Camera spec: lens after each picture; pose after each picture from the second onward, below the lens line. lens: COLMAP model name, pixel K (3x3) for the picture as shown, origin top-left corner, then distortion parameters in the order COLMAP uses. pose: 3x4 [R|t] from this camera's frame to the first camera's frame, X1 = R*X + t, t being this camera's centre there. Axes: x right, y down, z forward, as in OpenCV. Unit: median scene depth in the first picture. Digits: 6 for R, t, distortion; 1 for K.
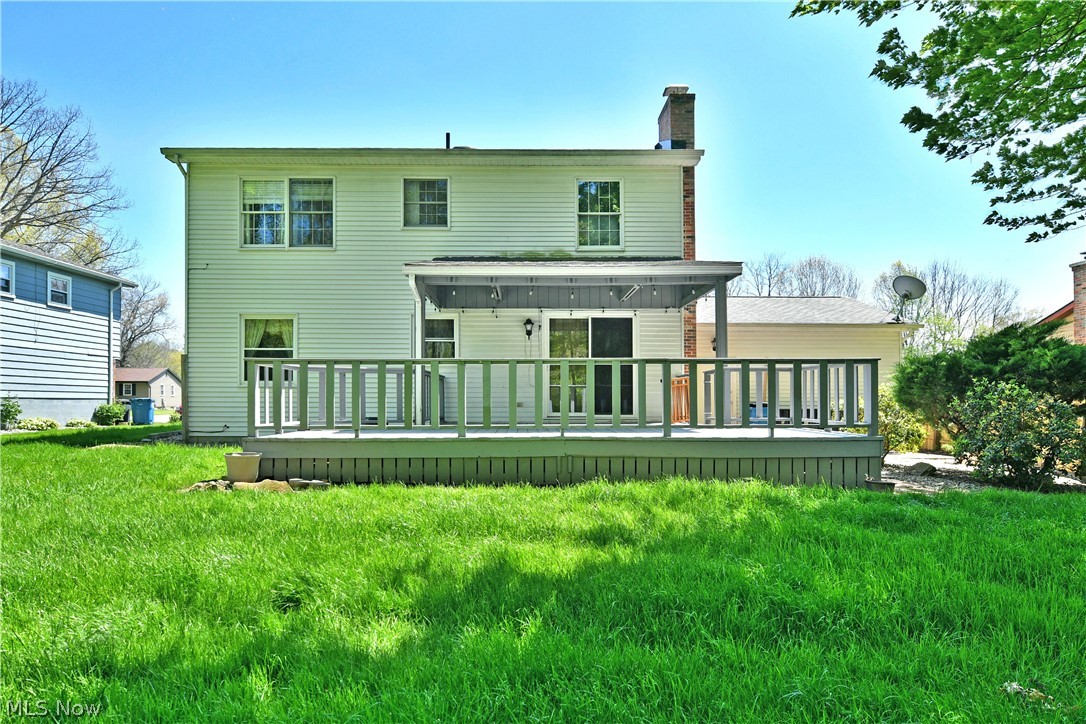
lens RADIAL K [[619.9, 0, 542.8], [0, 619.9, 408.5], [0, 0, 1]] dist [0.025952, -0.000065]
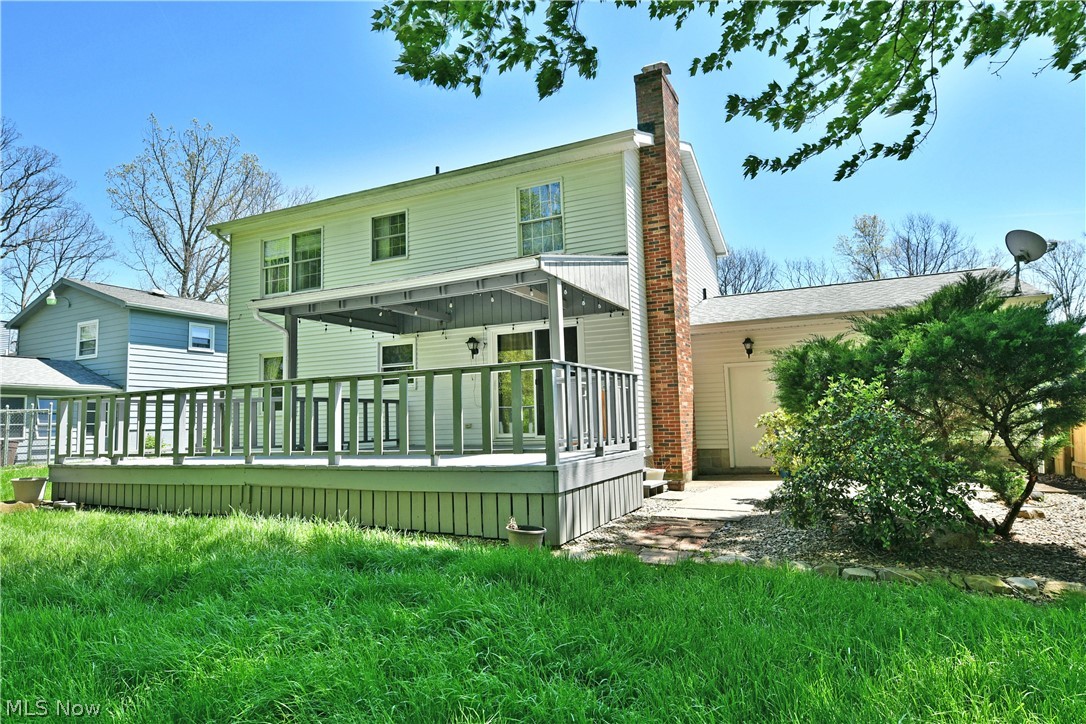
lens RADIAL K [[650.0, 0, 543.0], [0, 650.0, 362.0], [0, 0, 1]] dist [-0.000097, -0.000452]
pose [[0.900414, -0.067763, -0.429724, 0.501878], [0.025323, 0.994283, -0.103730, 0.000184], [0.434297, 0.082518, 0.896982, 0.147175]]
